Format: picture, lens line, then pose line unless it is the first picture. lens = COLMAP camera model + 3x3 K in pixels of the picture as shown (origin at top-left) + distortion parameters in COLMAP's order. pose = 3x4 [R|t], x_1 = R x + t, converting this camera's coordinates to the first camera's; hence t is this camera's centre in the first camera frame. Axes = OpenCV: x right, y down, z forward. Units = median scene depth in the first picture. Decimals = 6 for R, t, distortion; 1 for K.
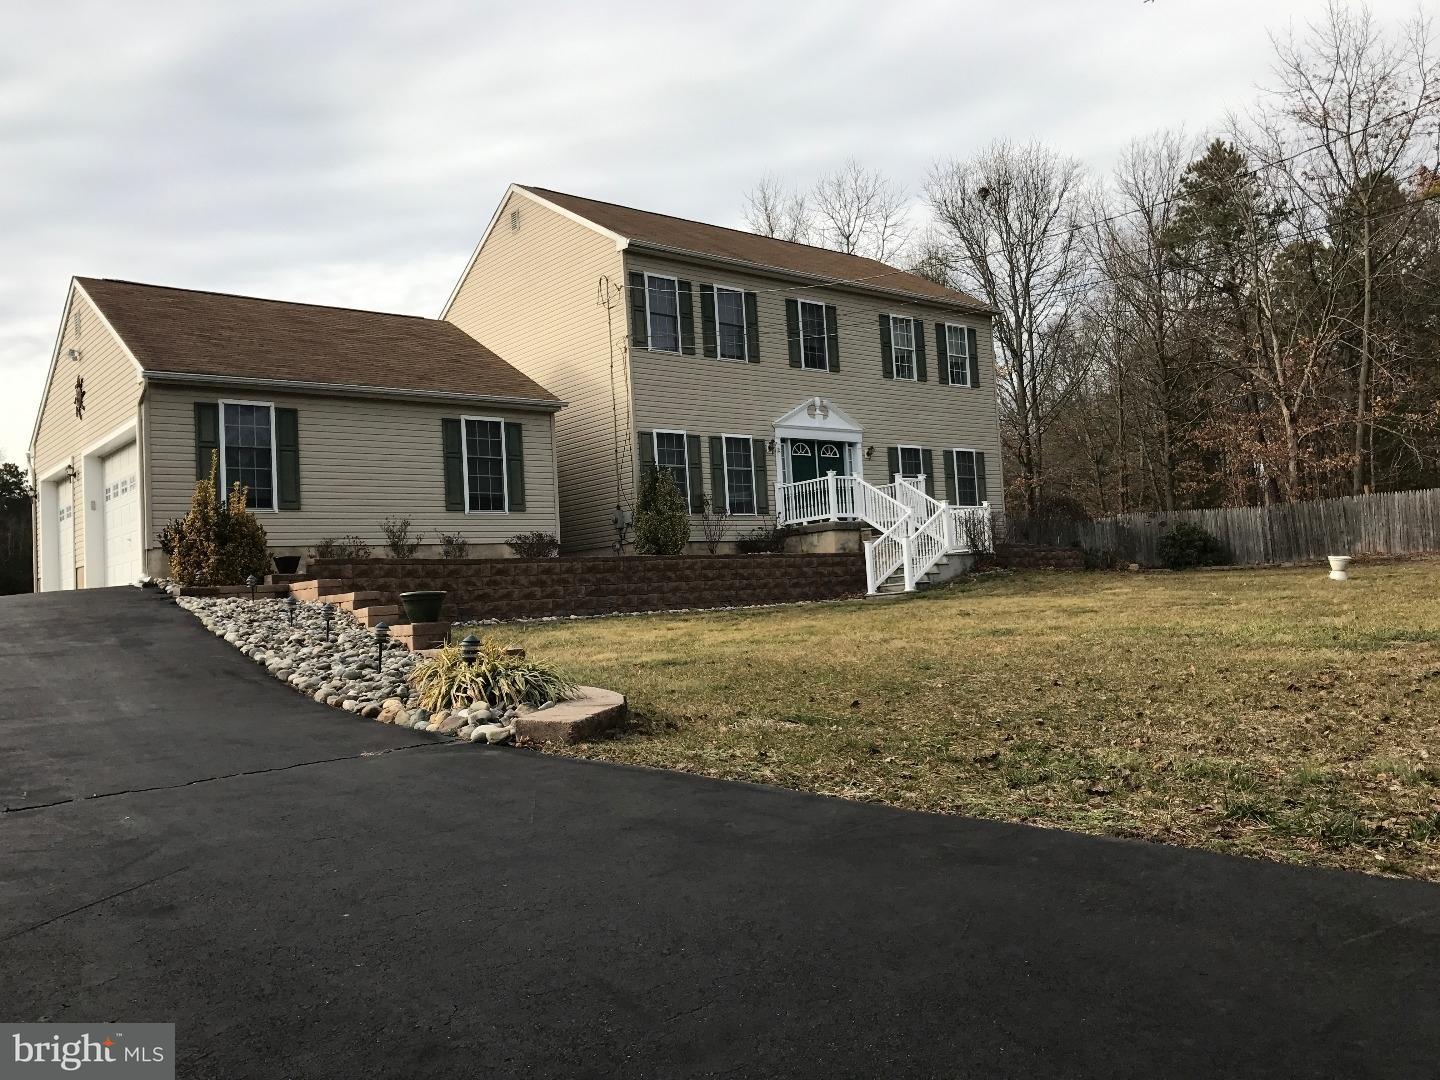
lens RADIAL K [[1177.0, 0, 720.0], [0, 1177.0, 540.0], [0, 0, 1]] dist [0.039645, -0.001842]
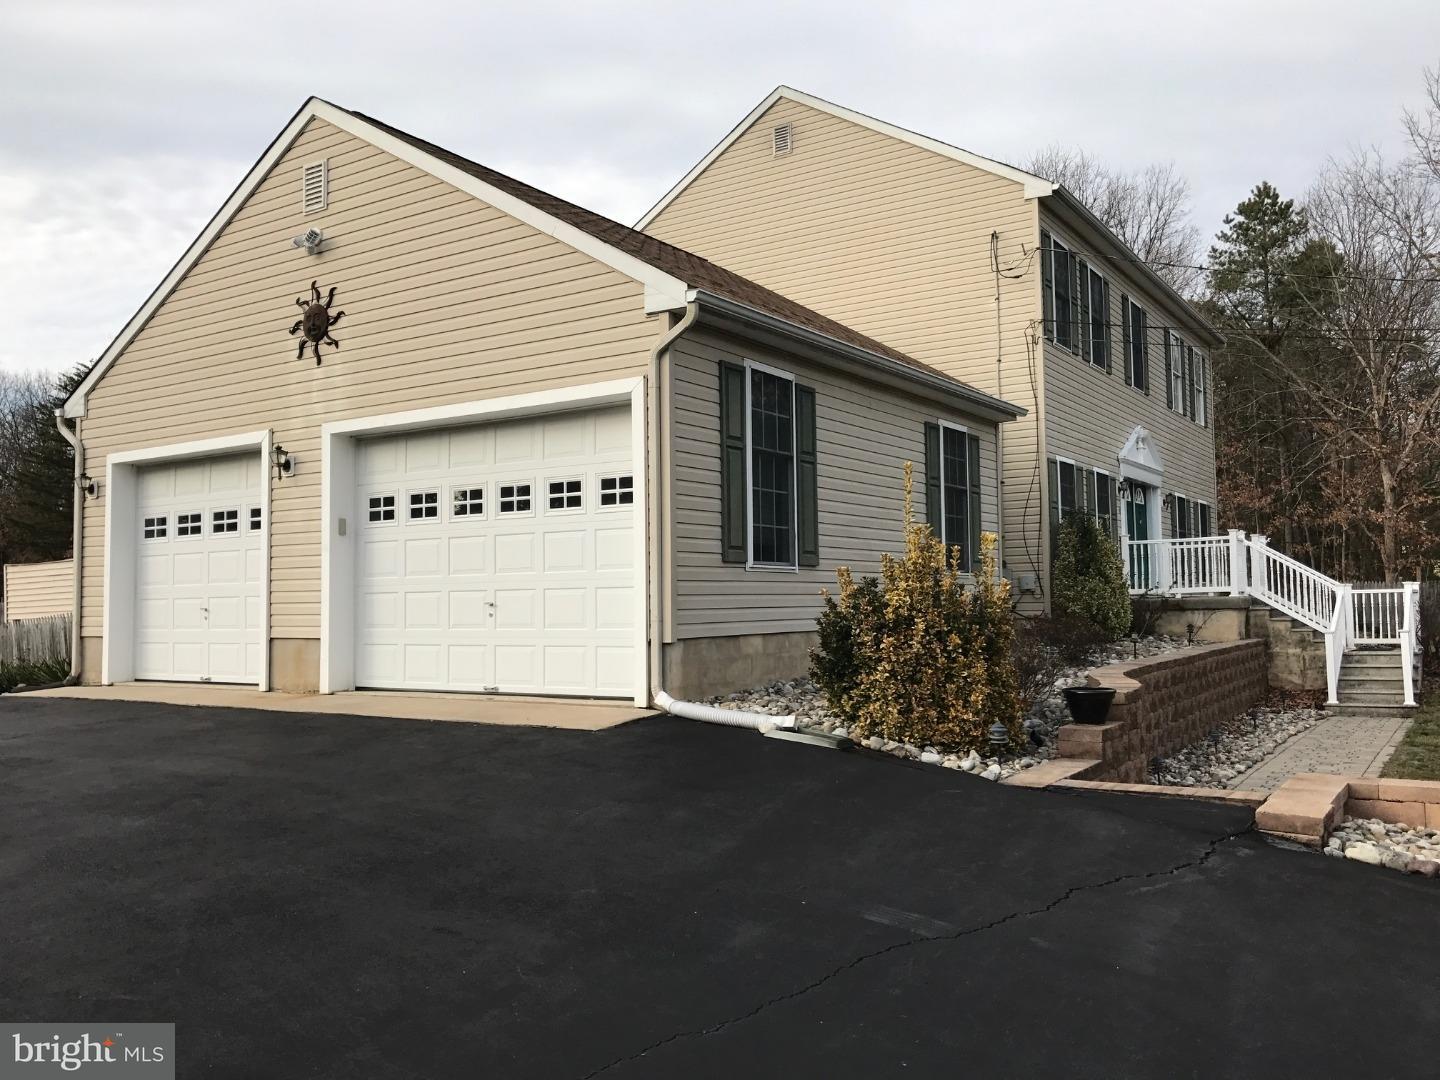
lens RADIAL K [[1177.0, 0, 720.0], [0, 1177.0, 540.0], [0, 0, 1]] dist [0.039645, -0.001842]
pose [[0.949171, 0.059284, 0.309128, -0.466985], [-0.057840, 0.998230, -0.013841, -0.022641], [-0.309401, -0.004742, 0.950920, 0.387791]]
